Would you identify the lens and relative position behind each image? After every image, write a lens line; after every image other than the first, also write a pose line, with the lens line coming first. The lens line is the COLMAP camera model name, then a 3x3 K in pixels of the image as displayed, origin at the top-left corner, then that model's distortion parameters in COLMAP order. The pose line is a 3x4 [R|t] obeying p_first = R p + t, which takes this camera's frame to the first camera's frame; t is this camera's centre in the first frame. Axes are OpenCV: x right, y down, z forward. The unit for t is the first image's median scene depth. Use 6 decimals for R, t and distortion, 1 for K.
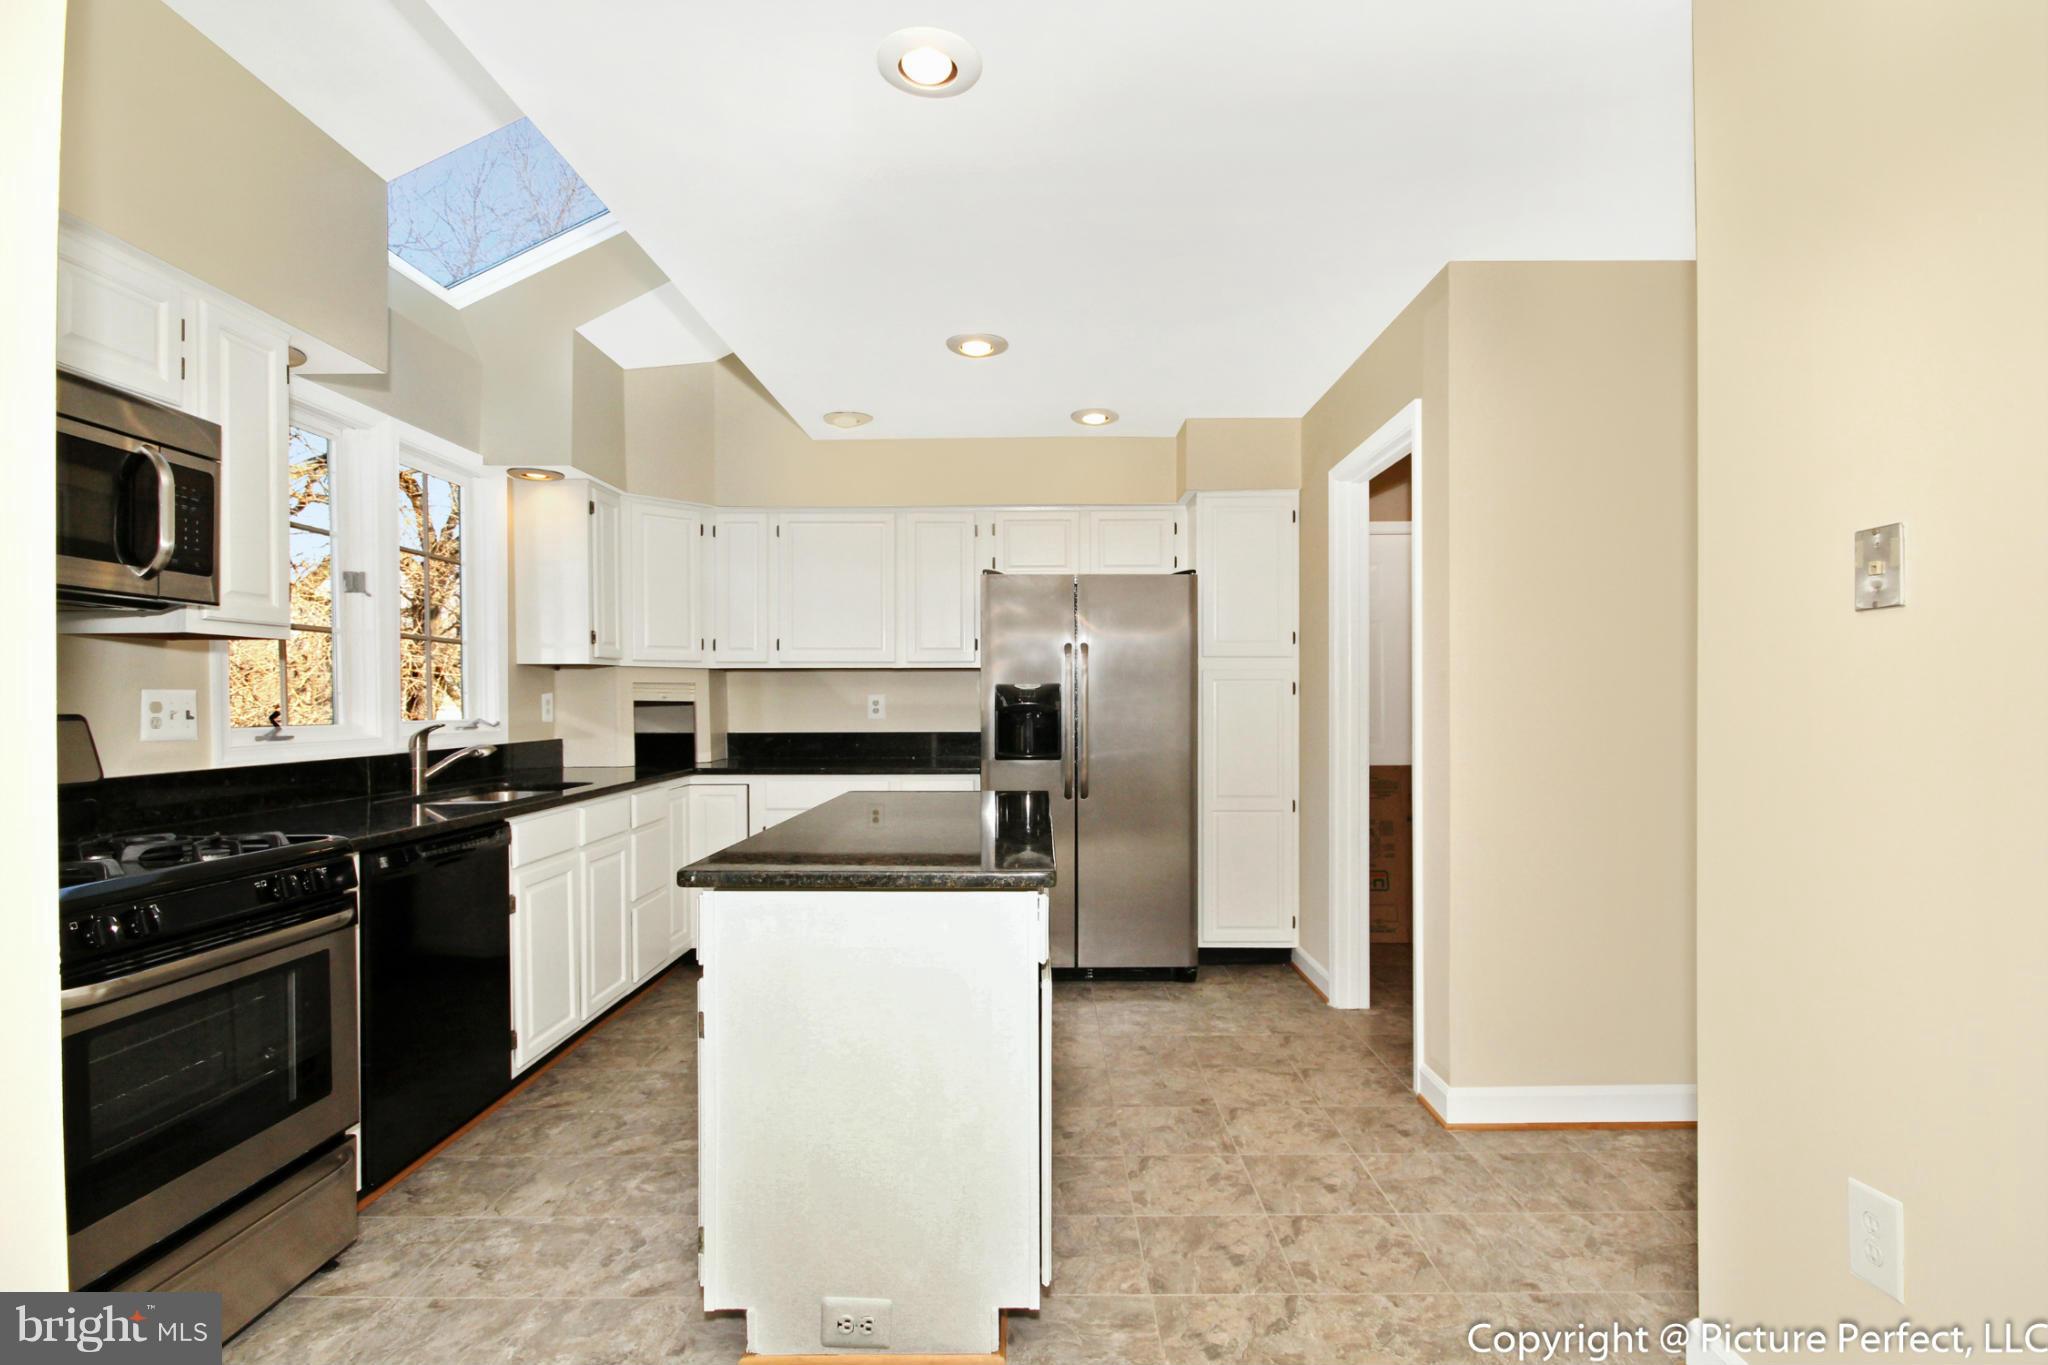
lens RADIAL K [[997.5, 0, 1040.7], [0, 997.5, 691.9], [0, 0, 1]] dist [-0.003804, -0.001506]
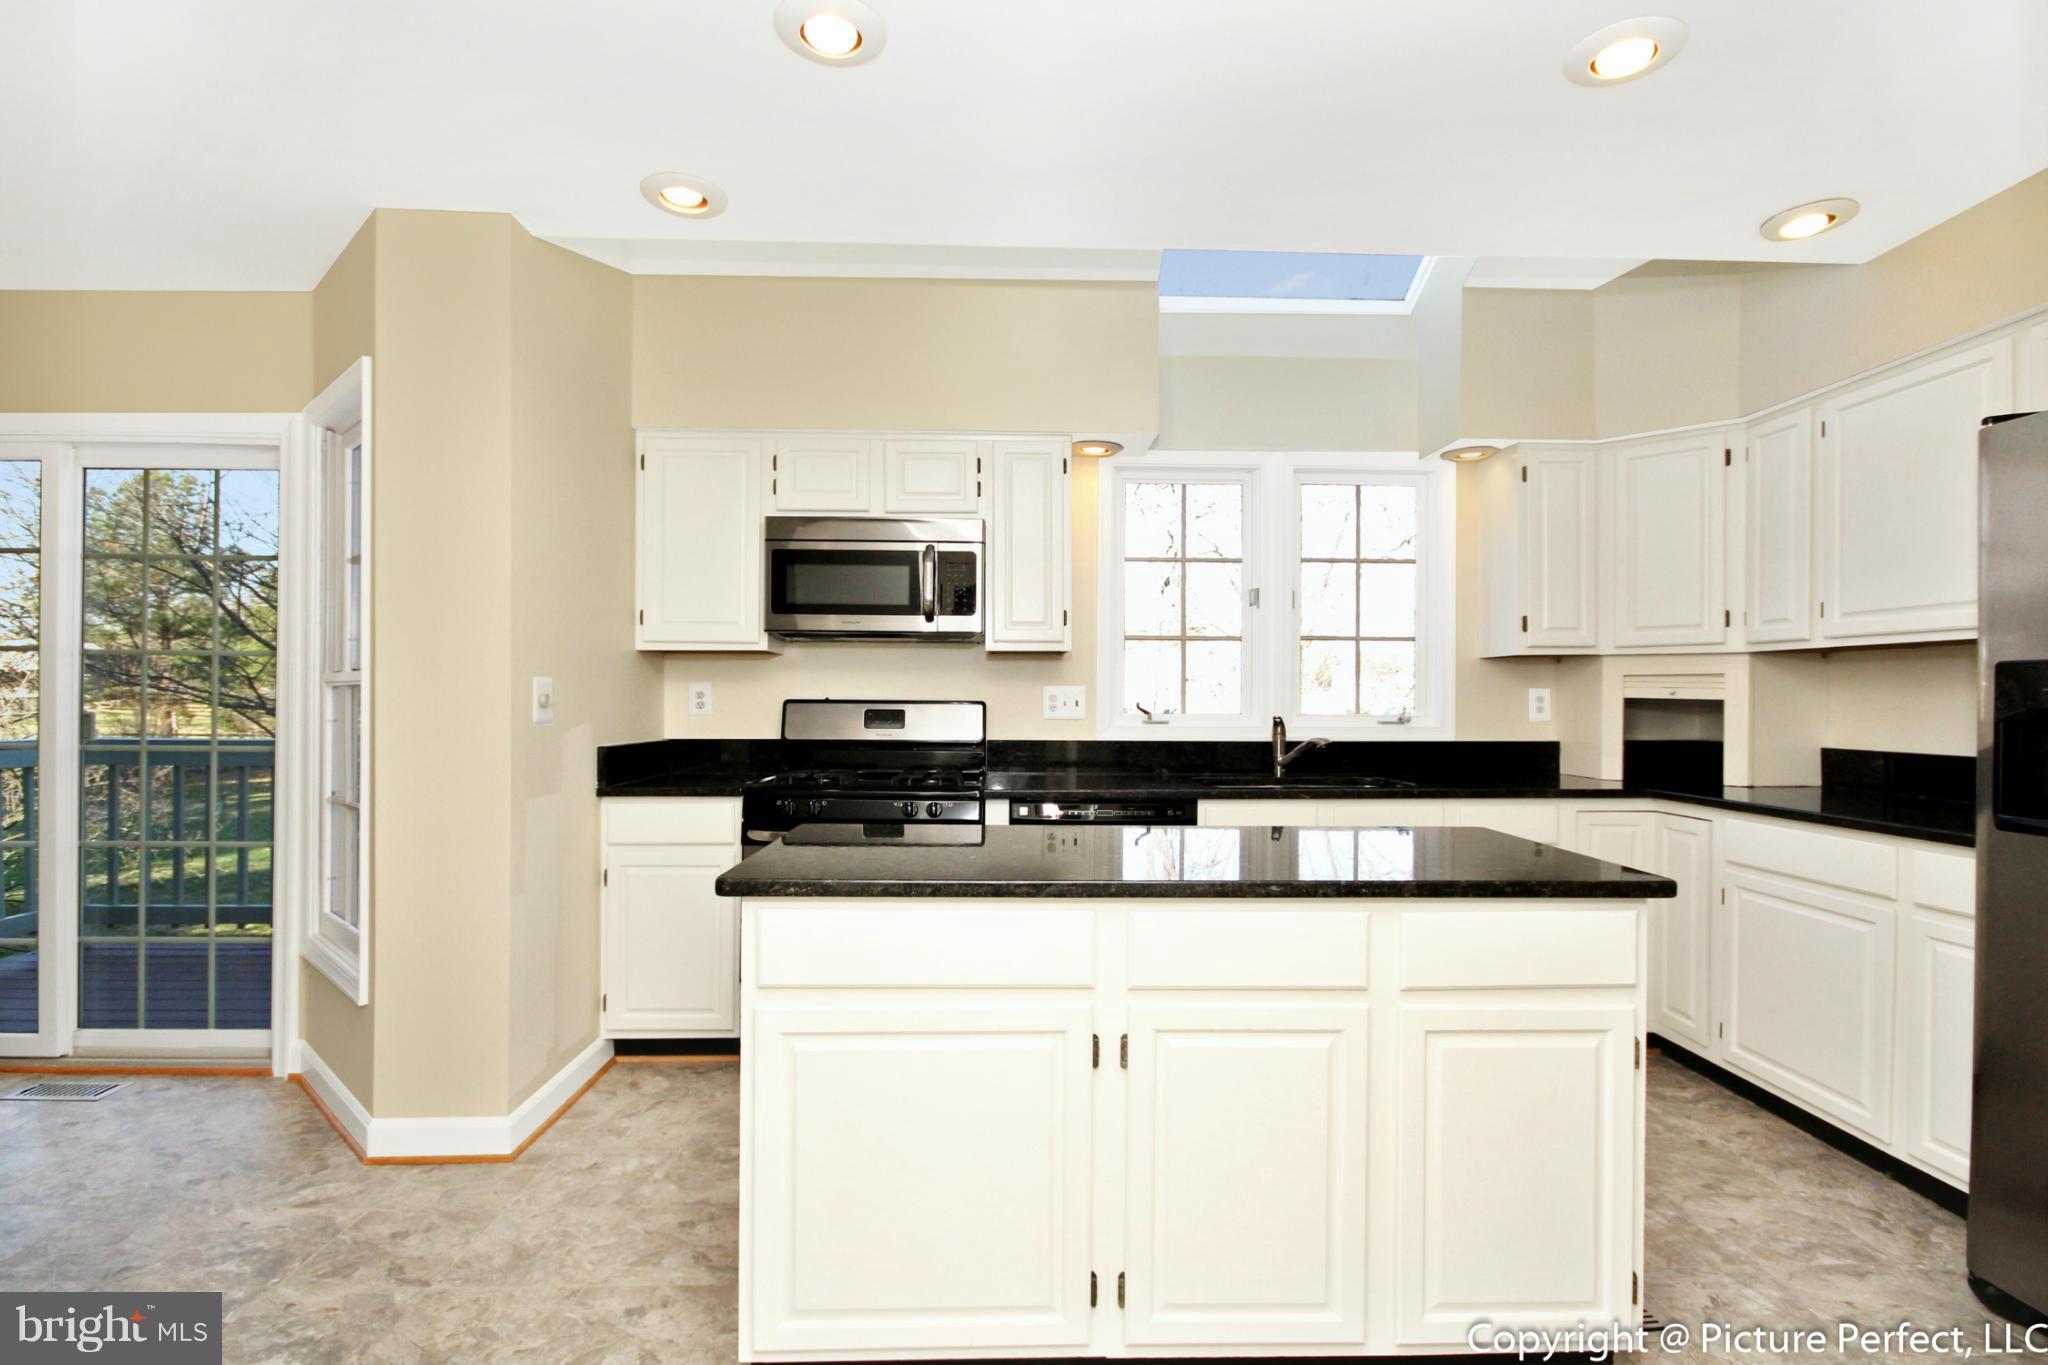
lens RADIAL K [[966.8, 0, 1029.2], [0, 966.8, 696.2], [0, 0, 1]] dist [0.000387, -0.008346]
pose [[0.029865, -0.000023, -0.999554, 0.441740], [0.002548, 0.999997, 0.000053, 0.008681], [0.999551, -0.002548, 0.029865, 0.629677]]
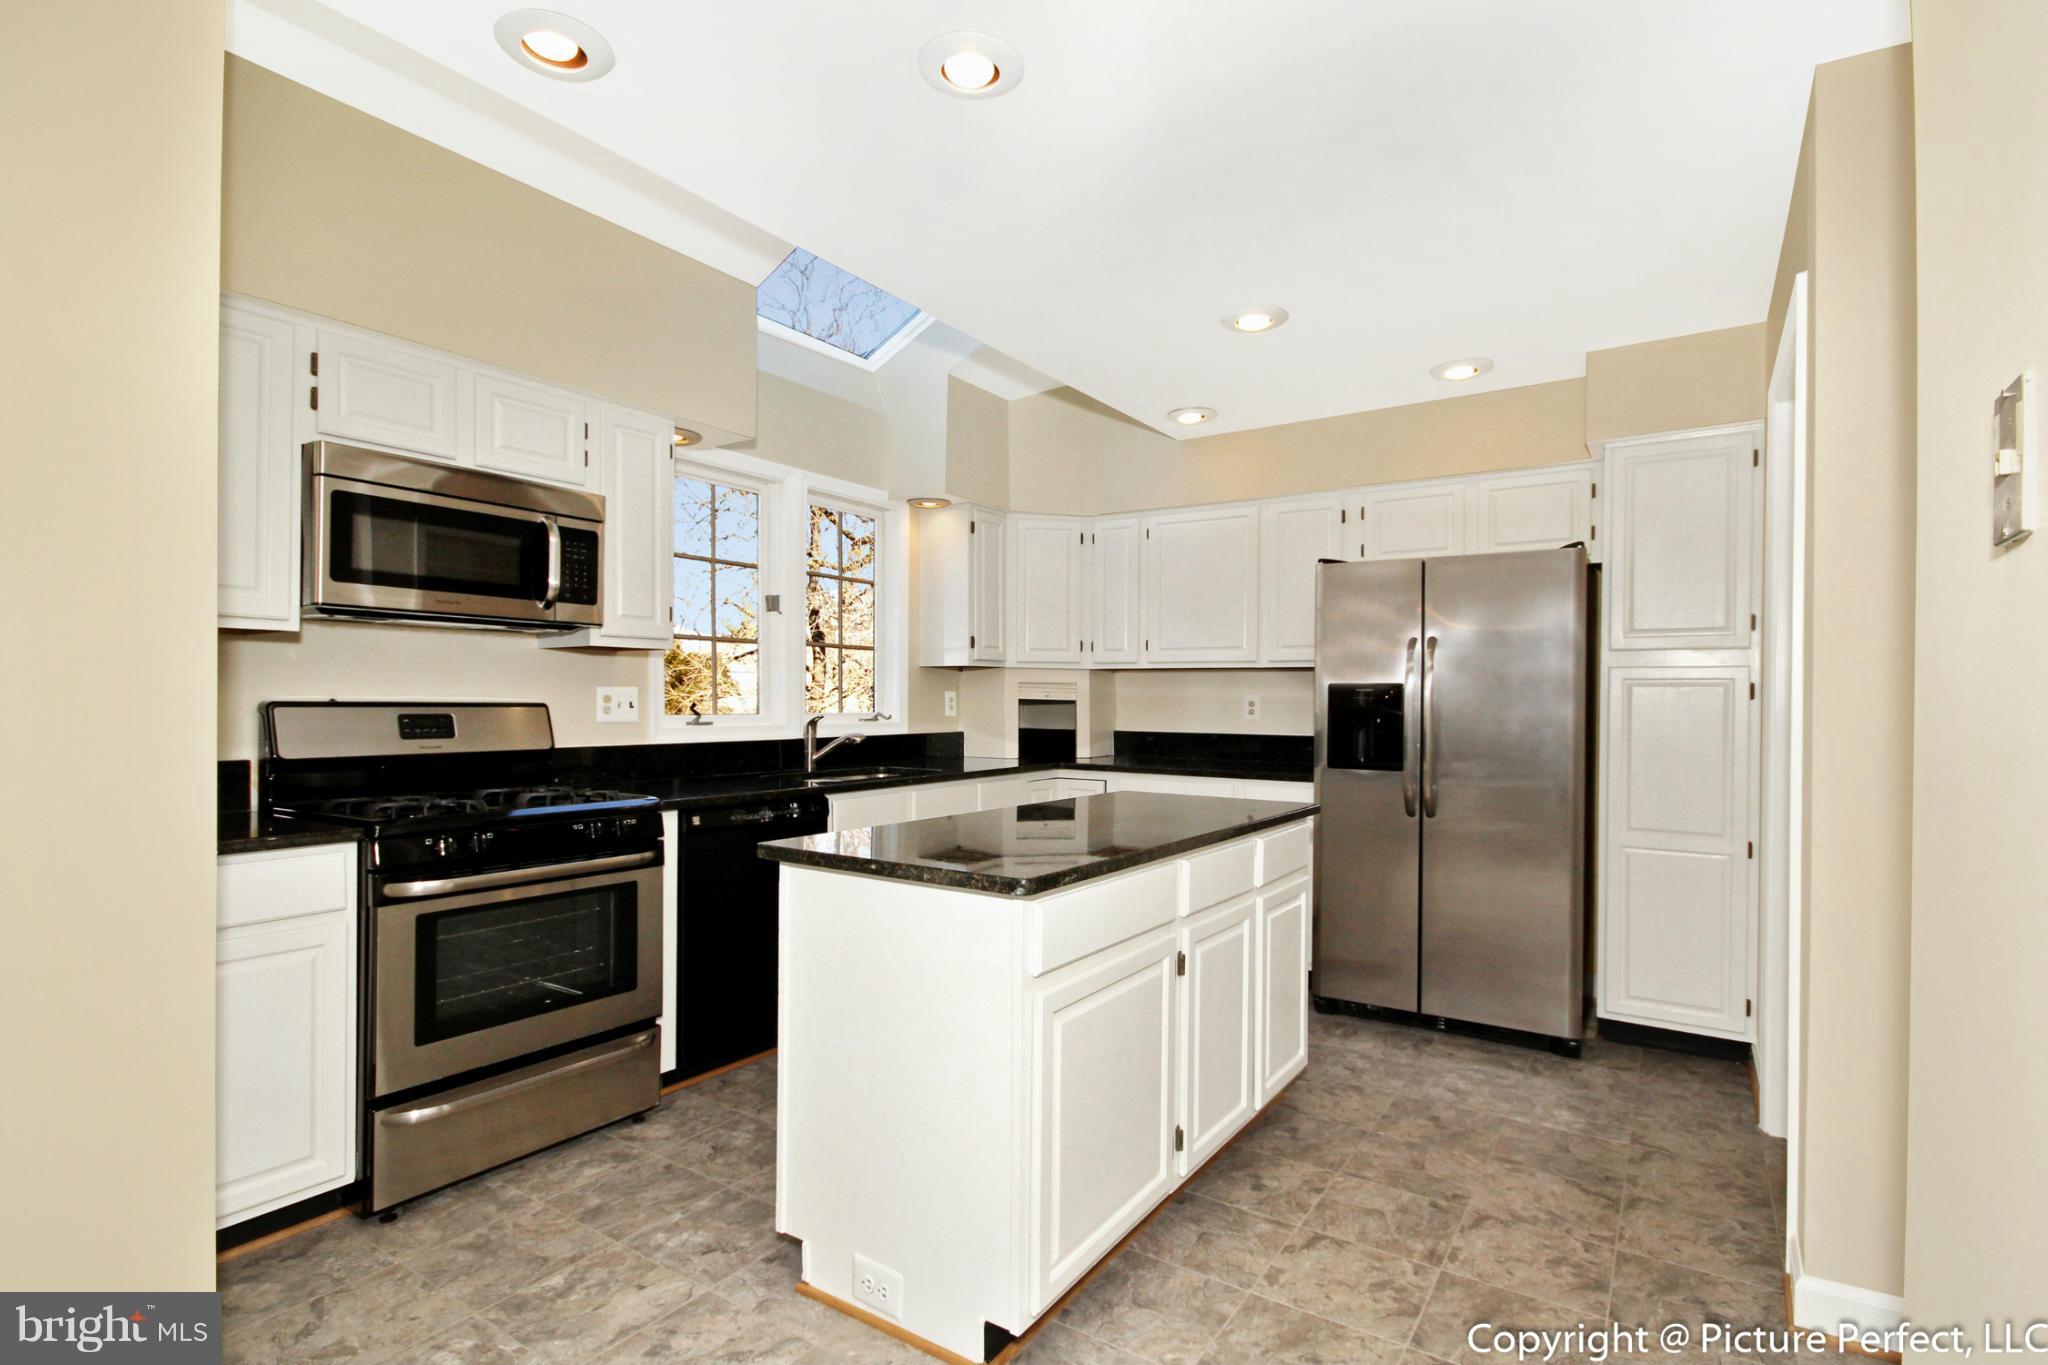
lens RADIAL K [[1001.4, 0, 1020.6], [0, 1001.4, 695.0], [0, 0, 1]] dist [0.000776, -0.000071]
pose [[0.828067, 0.007457, -0.560579, 0.270530], [-0.006333, 0.999972, 0.003947, 0.000223], [0.560593, 0.000282, 0.828092, 0.103646]]
